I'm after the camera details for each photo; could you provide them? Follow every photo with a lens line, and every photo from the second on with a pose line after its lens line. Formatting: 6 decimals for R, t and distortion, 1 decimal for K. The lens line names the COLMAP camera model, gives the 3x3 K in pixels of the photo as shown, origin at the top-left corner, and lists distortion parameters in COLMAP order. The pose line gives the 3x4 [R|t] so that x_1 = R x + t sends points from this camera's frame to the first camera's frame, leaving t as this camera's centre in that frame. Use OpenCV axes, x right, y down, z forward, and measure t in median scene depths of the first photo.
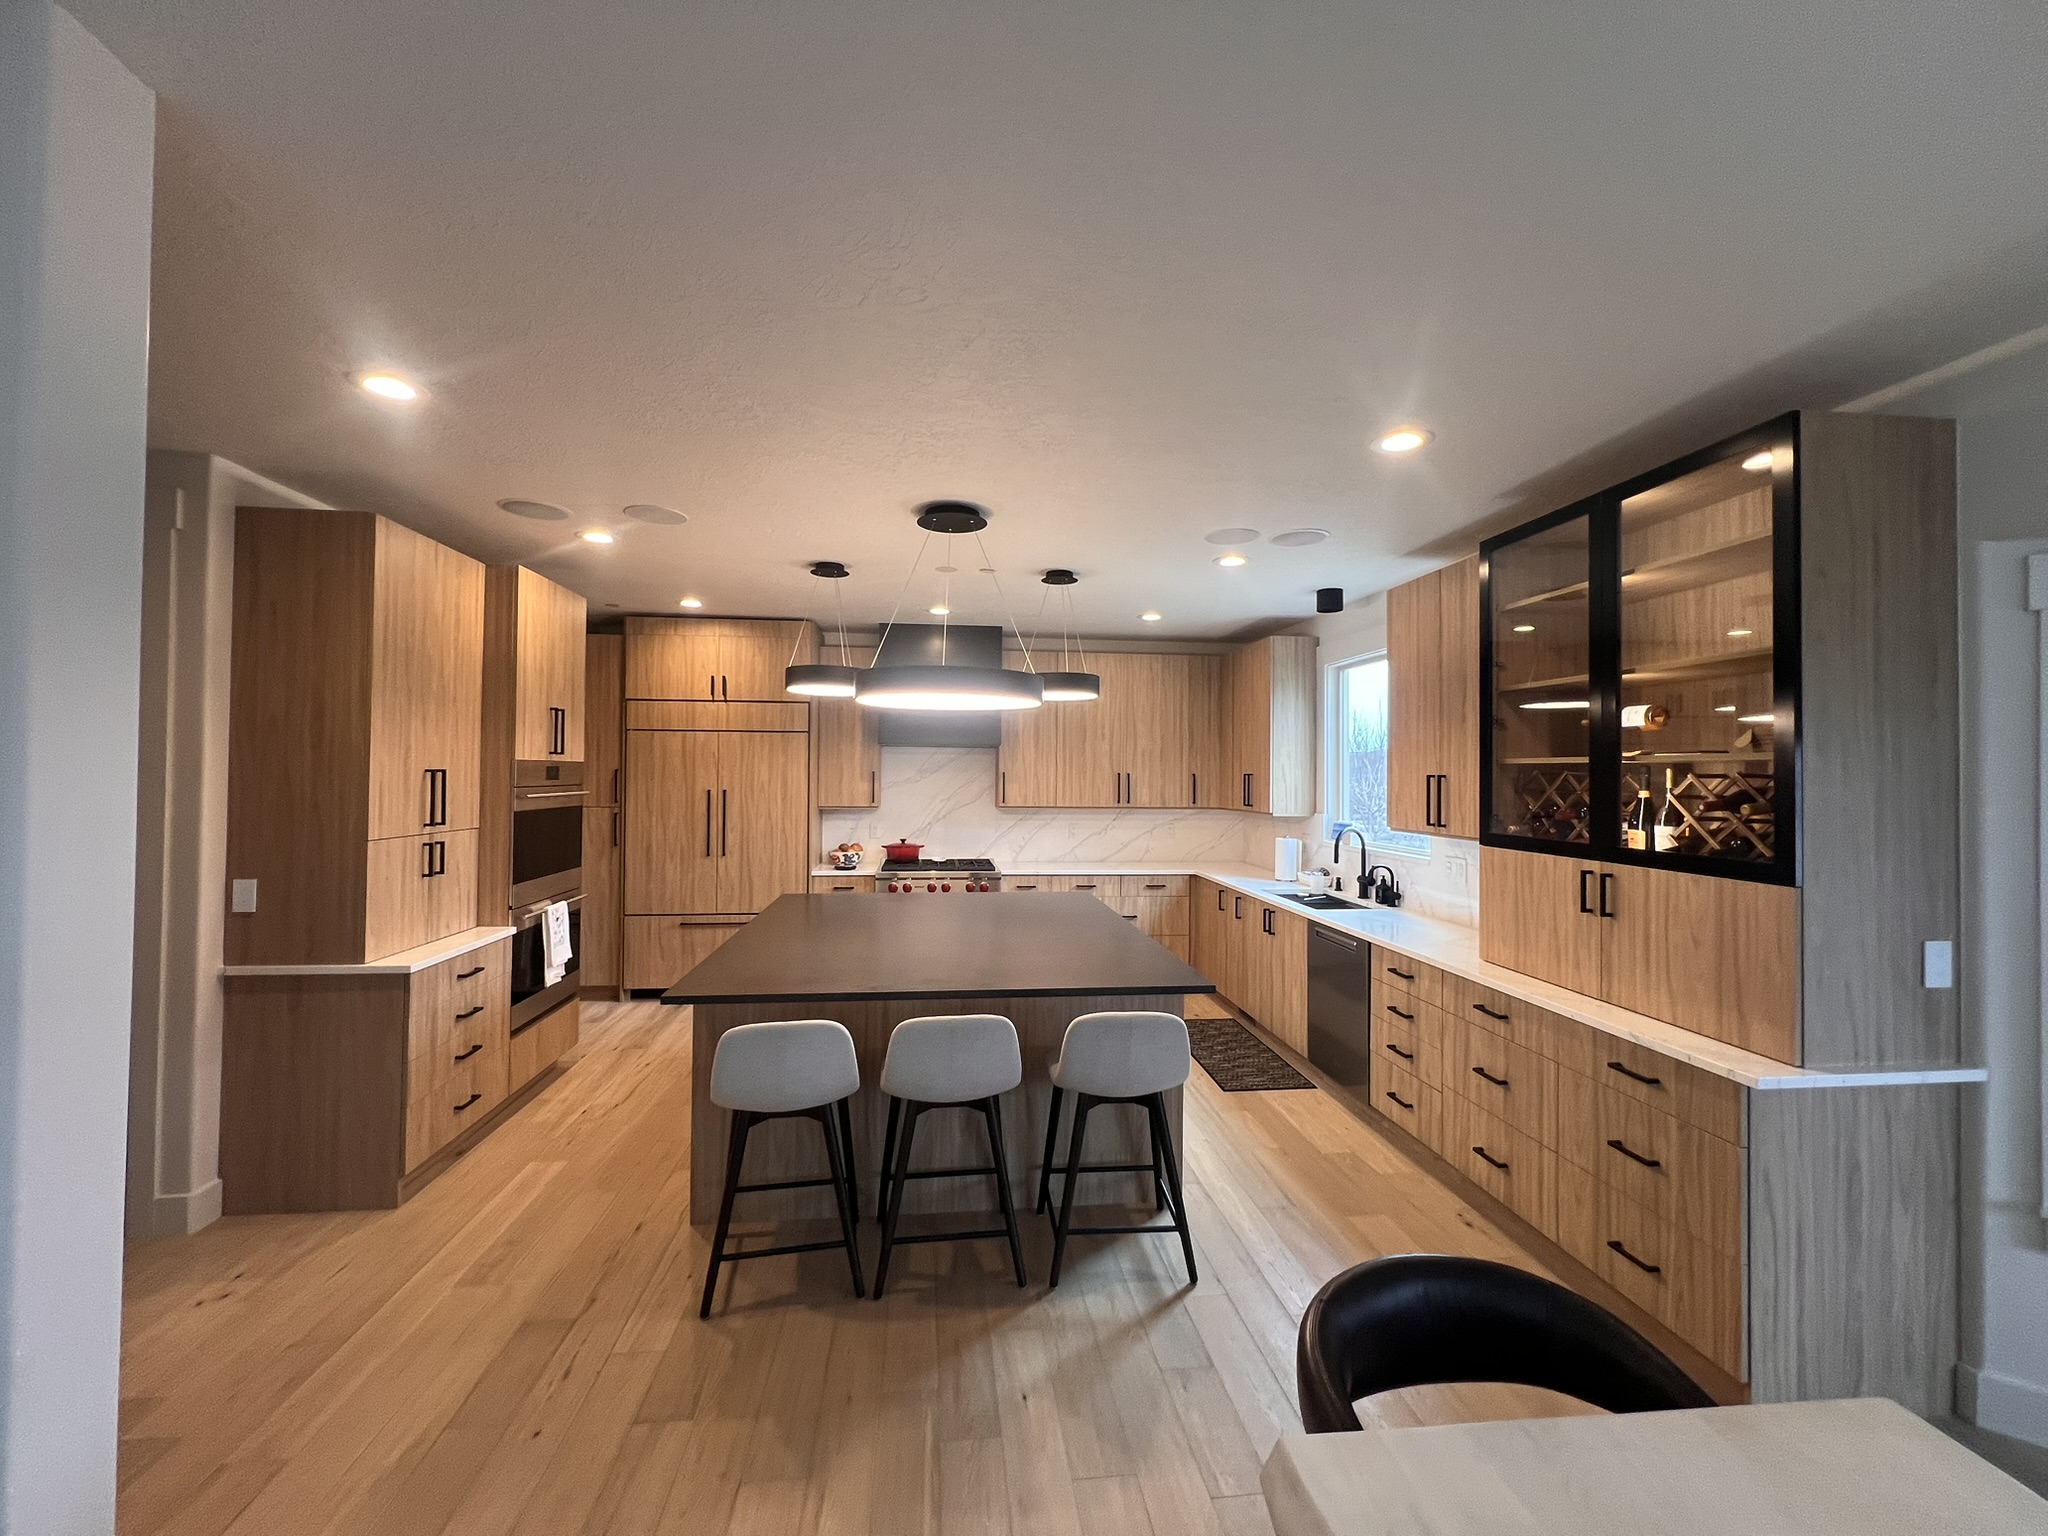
lens RADIAL K [[820.9, 0, 1019.2], [0, 820.9, 763.0], [0, 0, 1]] dist [-0.002206, 0.000097]
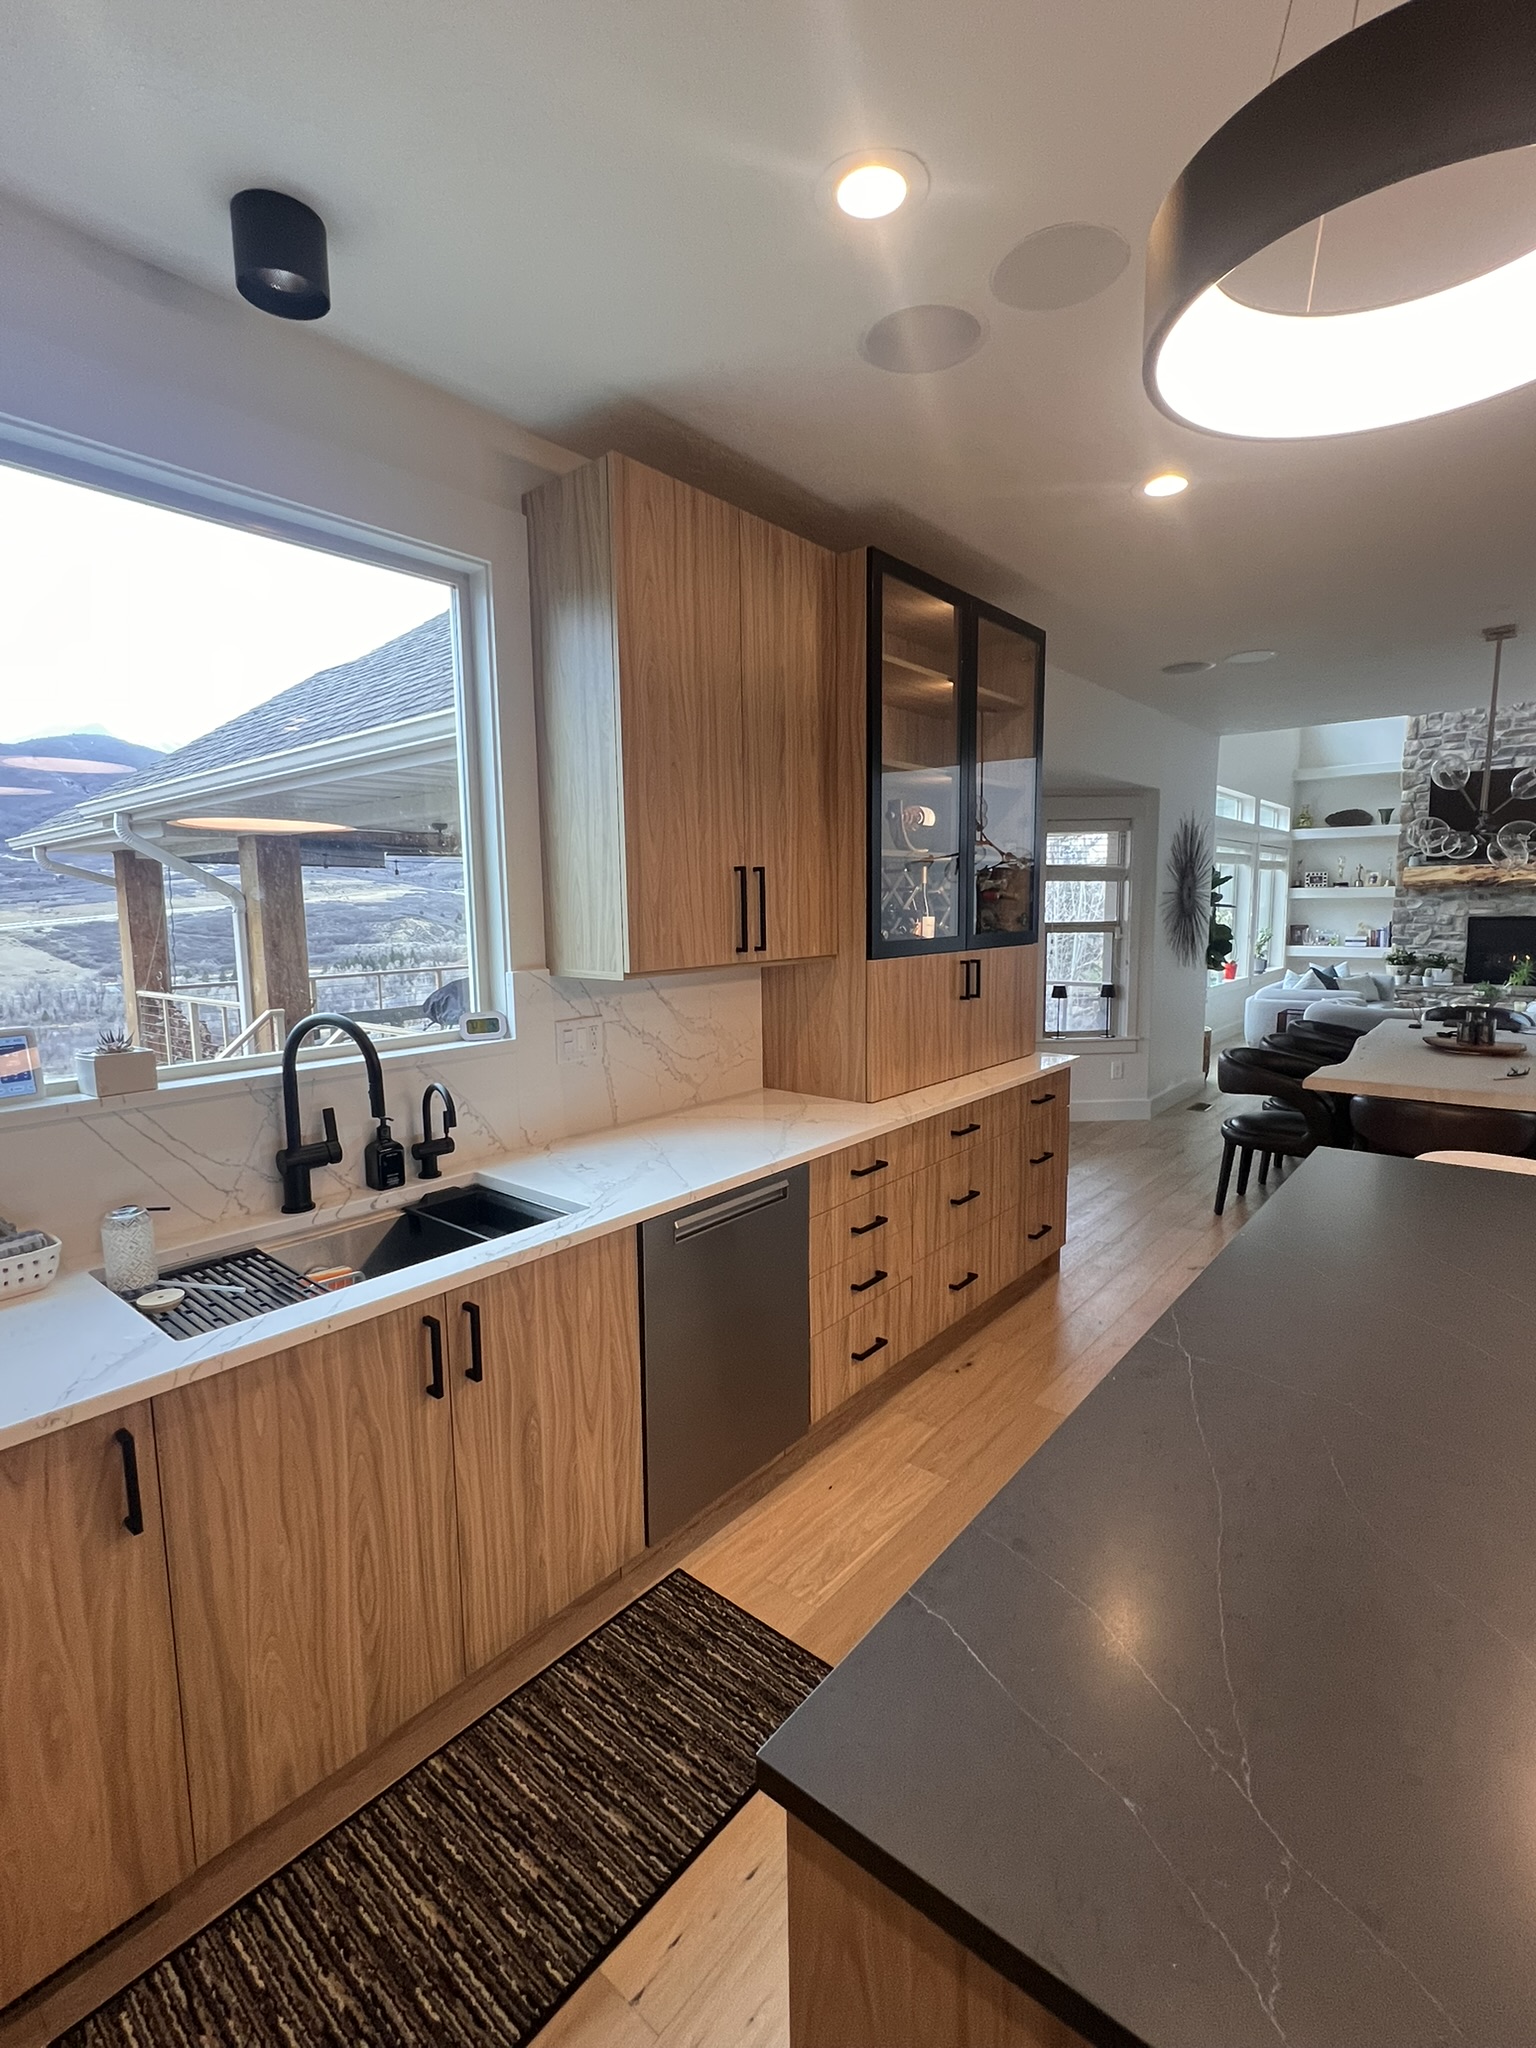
lens RADIAL K [[941.7, 0, 768.1], [0, 941.7, 1017.9], [0, 0, 1]] dist [-0.002203, -0.000018]
pose [[-0.692054, -0.090324, 0.716172, -0.012181], [-0.003331, 0.992530, 0.121959, 0.043234], [-0.721838, 0.082016, -0.687185, 1.569874]]
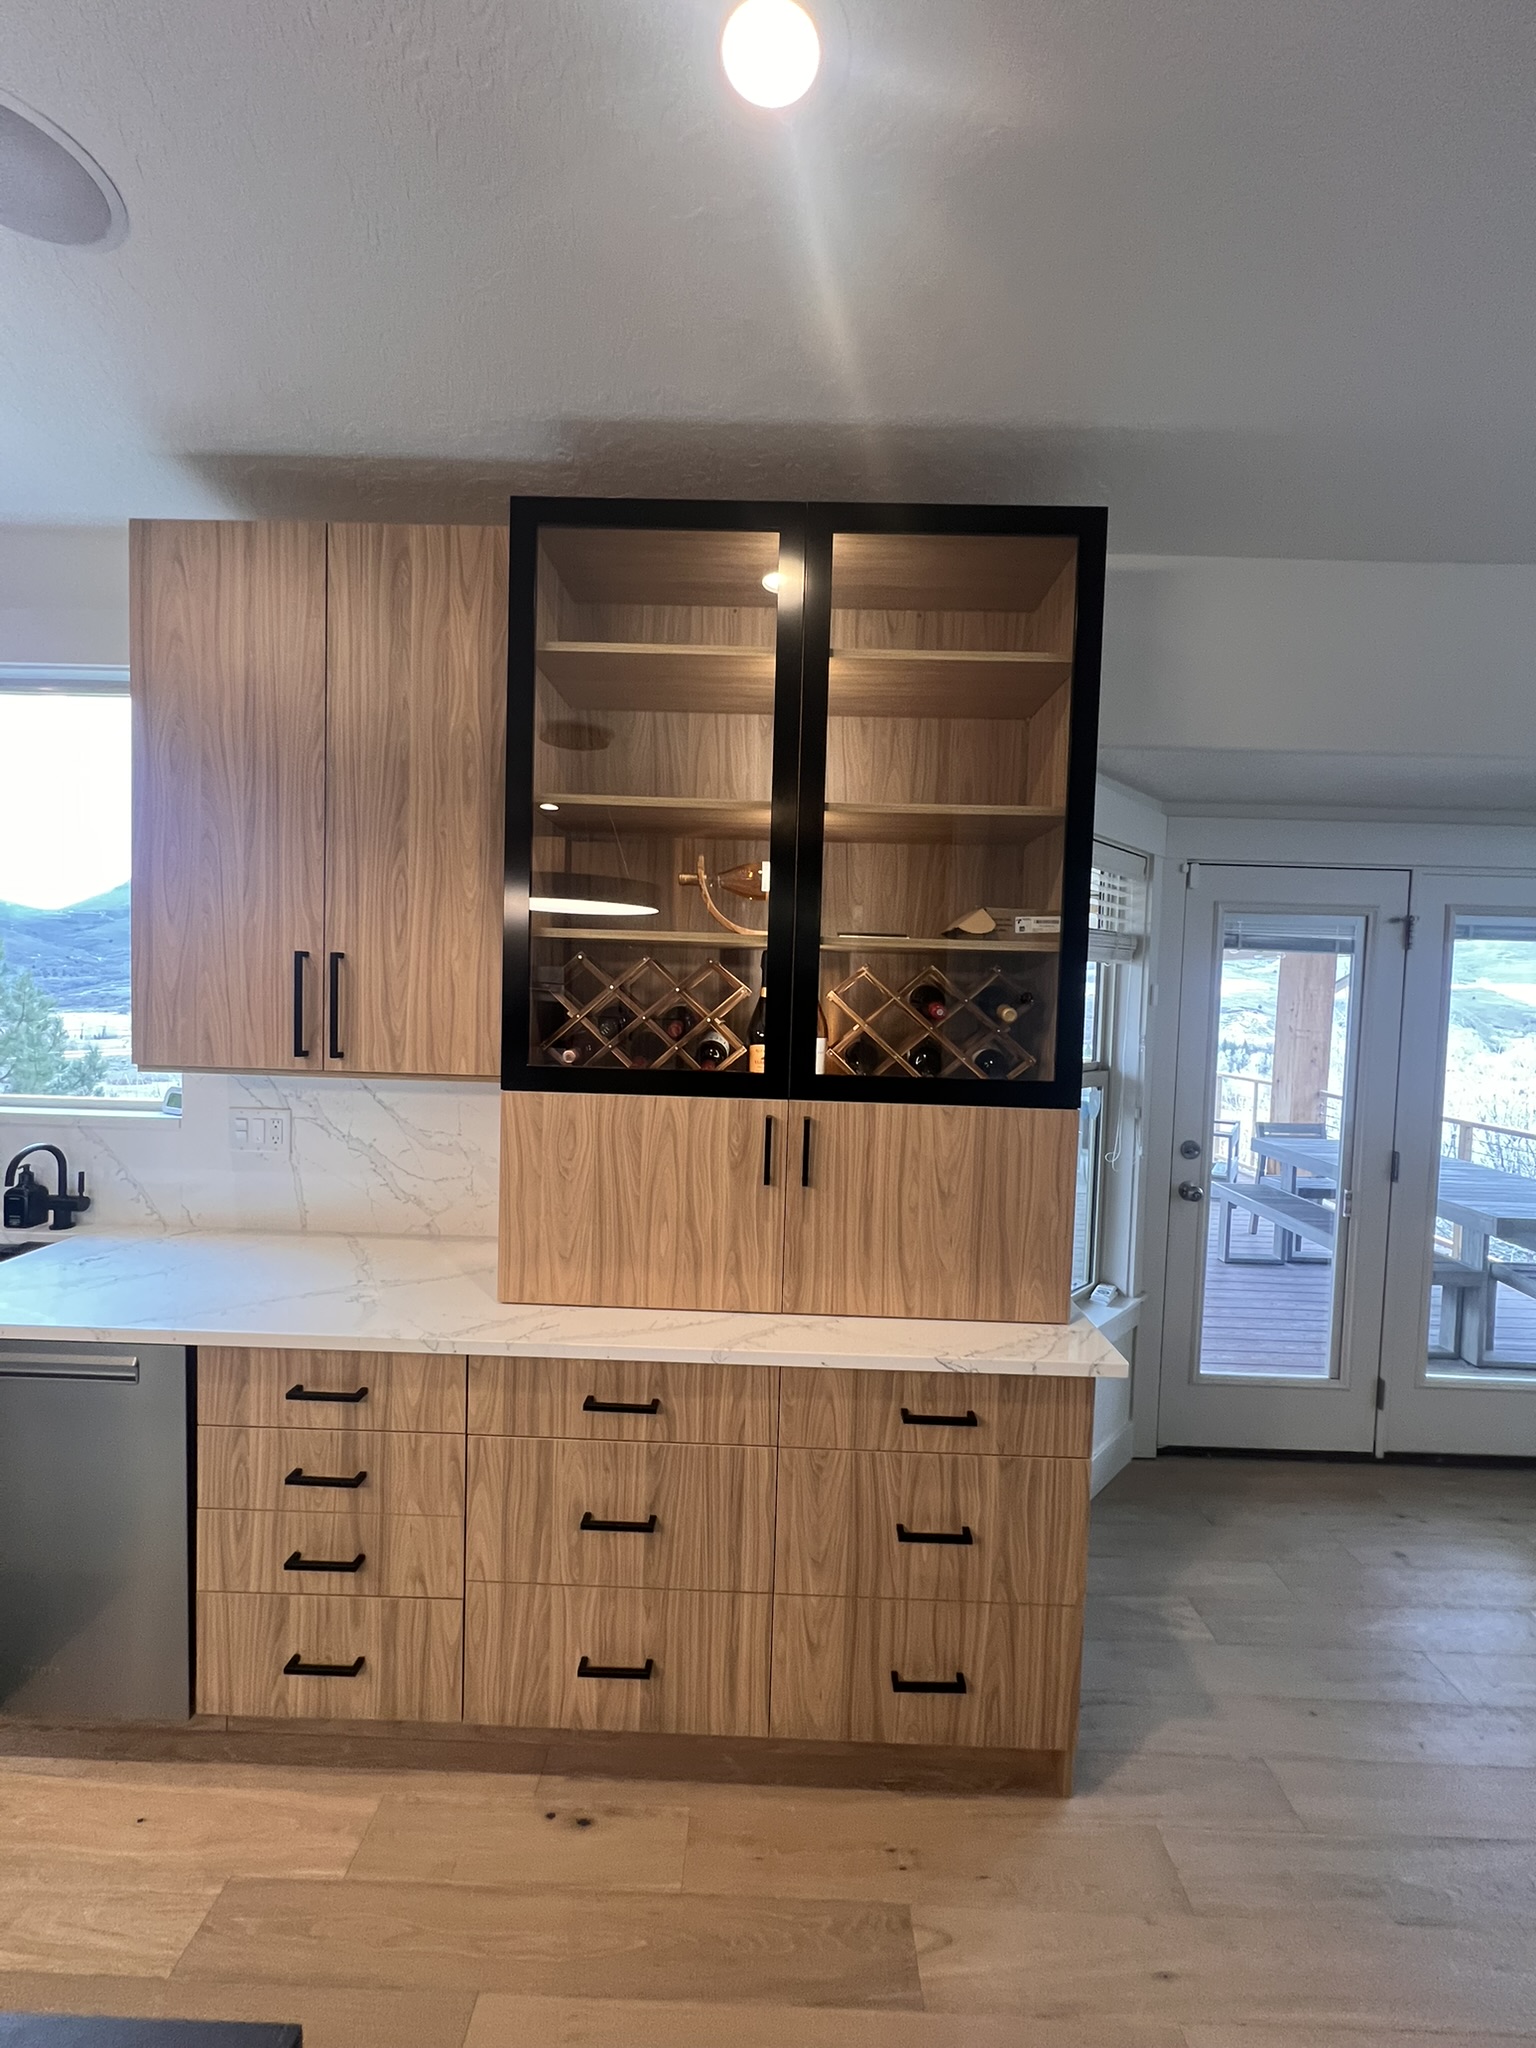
lens RADIAL K [[820.9, 0, 771.6], [0, 820.9, 1016.9], [0, 0, 1]] dist [-0.002206, 0.000097]
pose [[0.125335, -0.044959, 0.991095, 0.060499], [-0.041496, 0.997861, 0.050514, 0.018261], [-0.991246, -0.047457, 0.123202, 0.713168]]
